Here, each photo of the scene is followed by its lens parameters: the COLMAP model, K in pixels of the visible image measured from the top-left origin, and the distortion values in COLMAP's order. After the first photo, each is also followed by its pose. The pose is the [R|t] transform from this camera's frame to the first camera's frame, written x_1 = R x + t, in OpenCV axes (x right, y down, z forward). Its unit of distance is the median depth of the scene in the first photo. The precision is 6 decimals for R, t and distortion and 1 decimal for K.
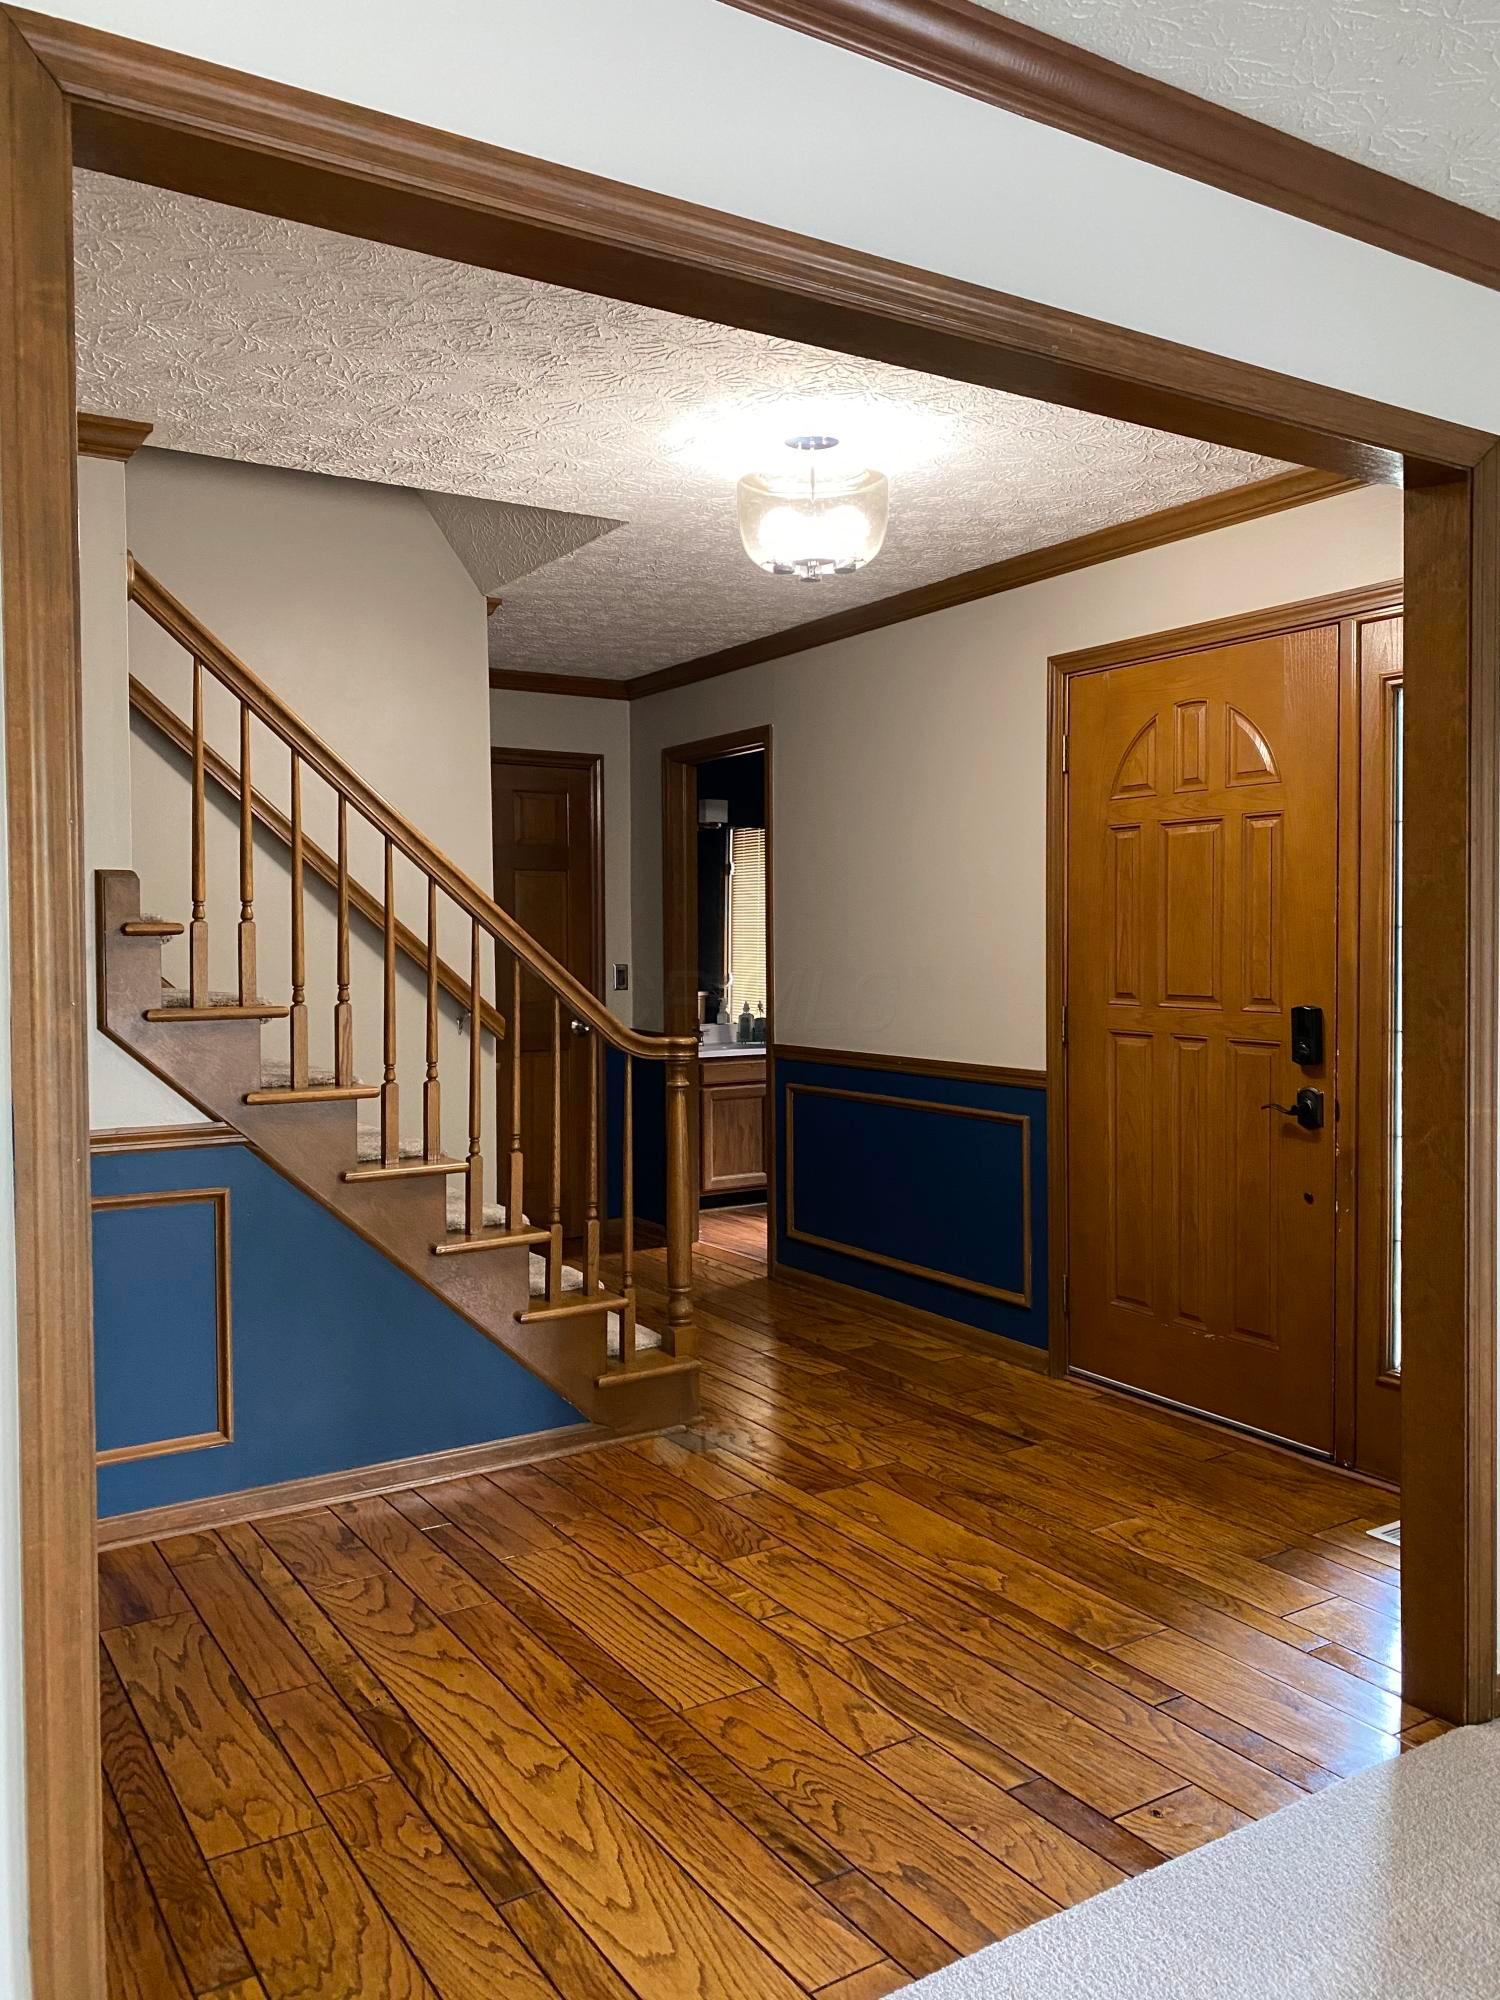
lens RADIAL K [[1516.5, 0, 741.7], [0, 1516.5, 997.2], [0, 0, 1]] dist [0.059471, -0.113881]
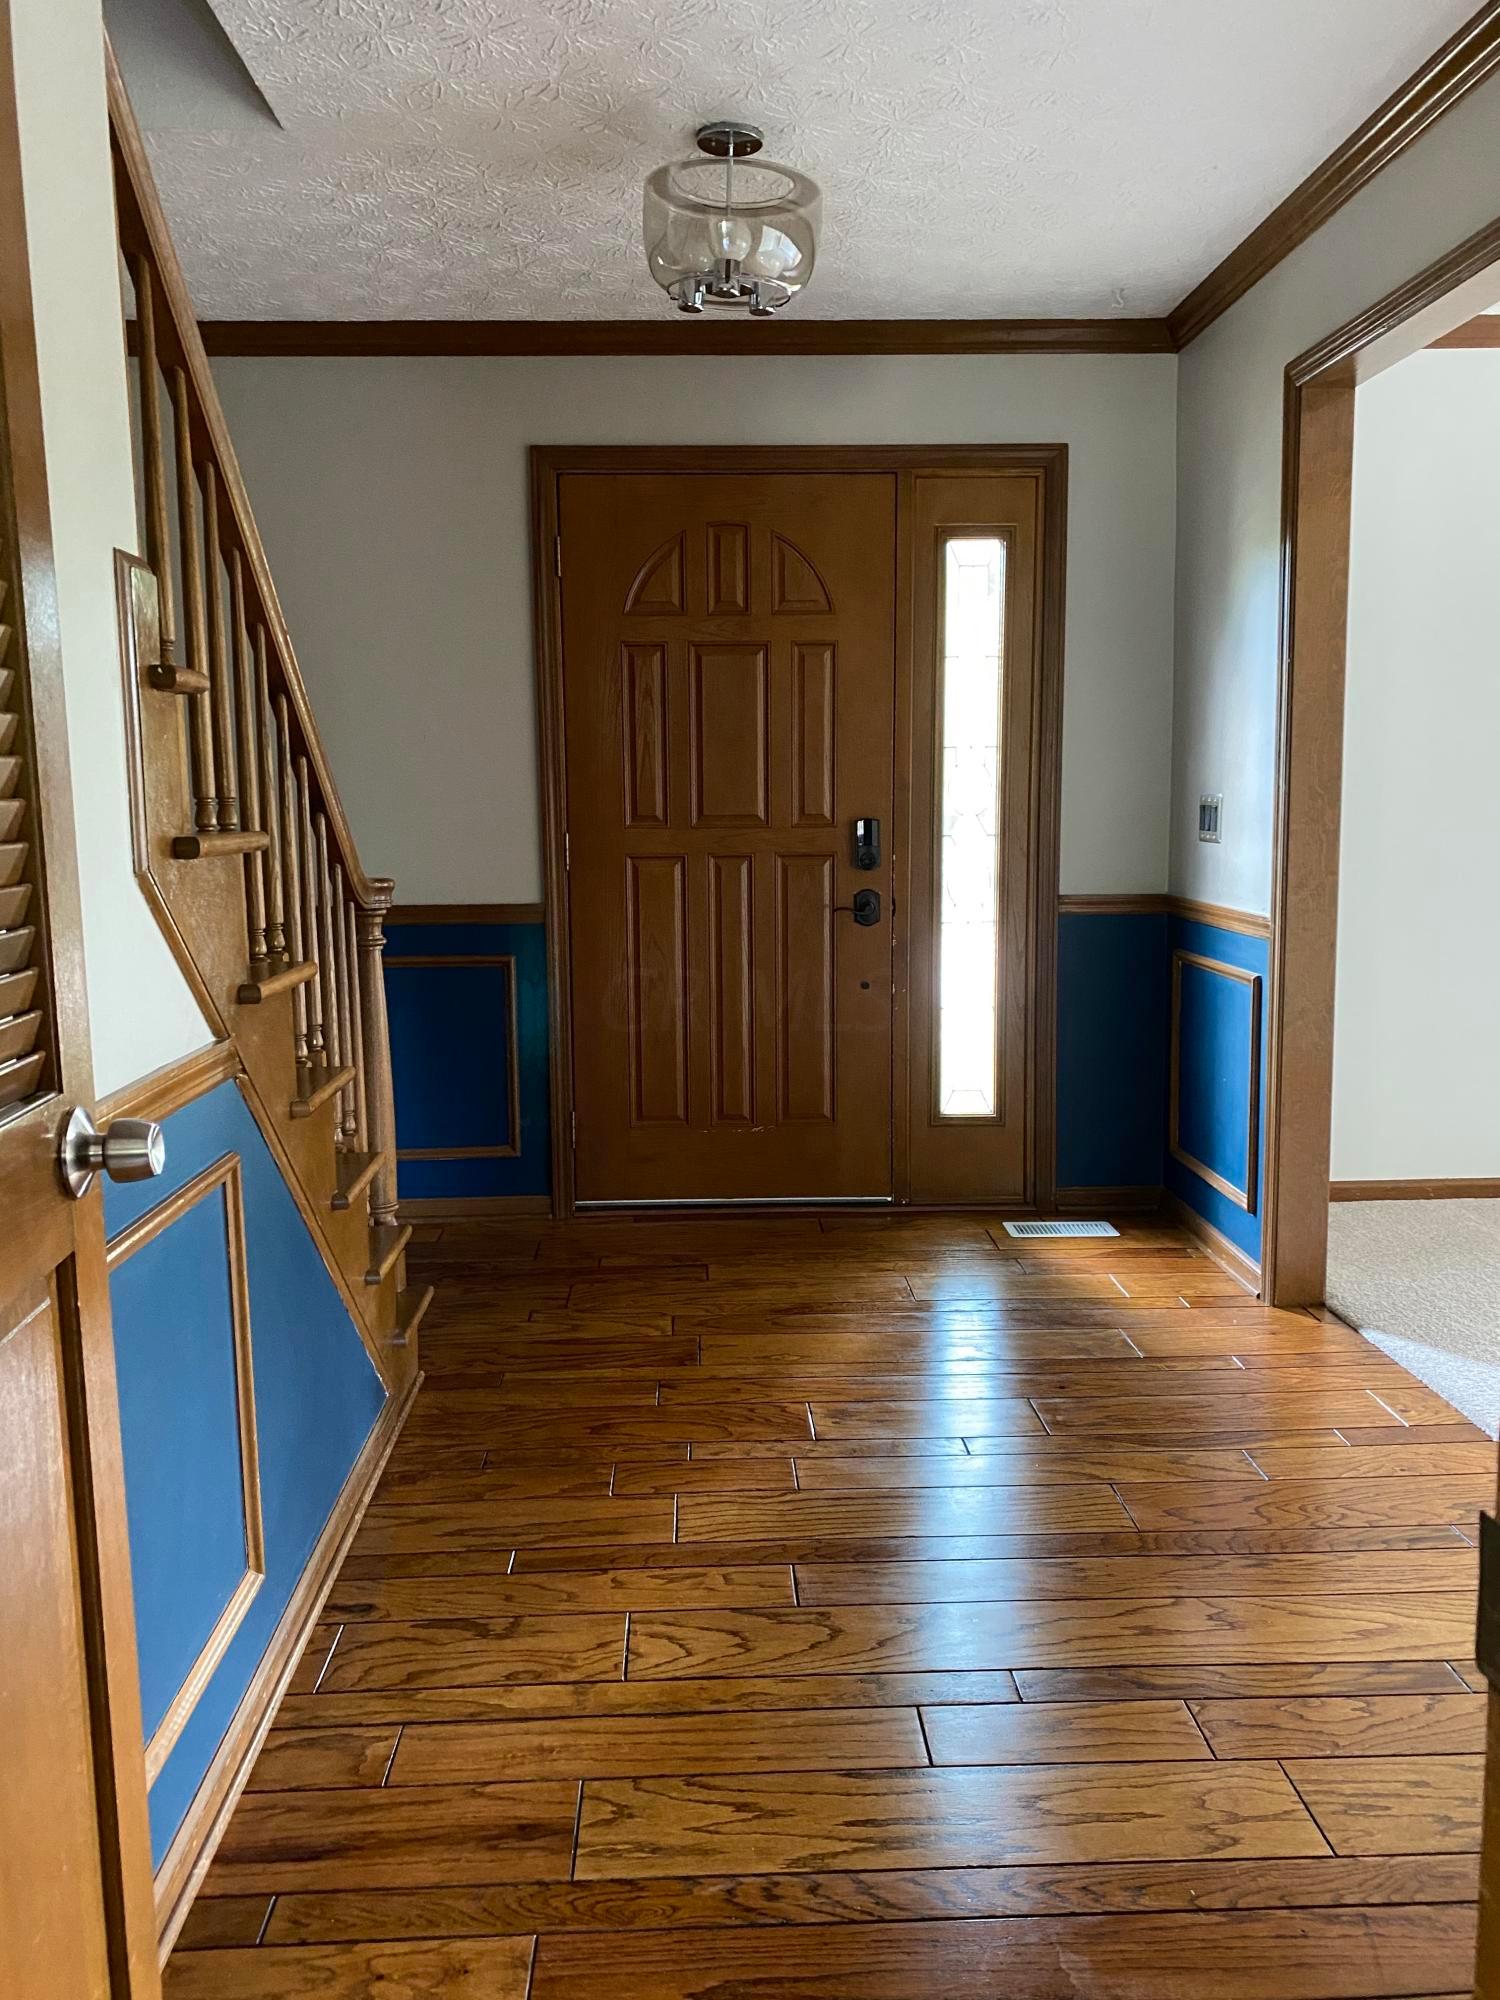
lens RADIAL K [[1516.5, 0, 742.7], [0, 1516.5, 995.6], [0, 0, 1]] dist [0.059471, -0.113881]
pose [[0.509216, -0.115378, 0.852870, -0.647751], [0.039832, 0.993071, 0.110563, 0.008363], [-0.859717, -0.022328, 0.510283, 0.491432]]
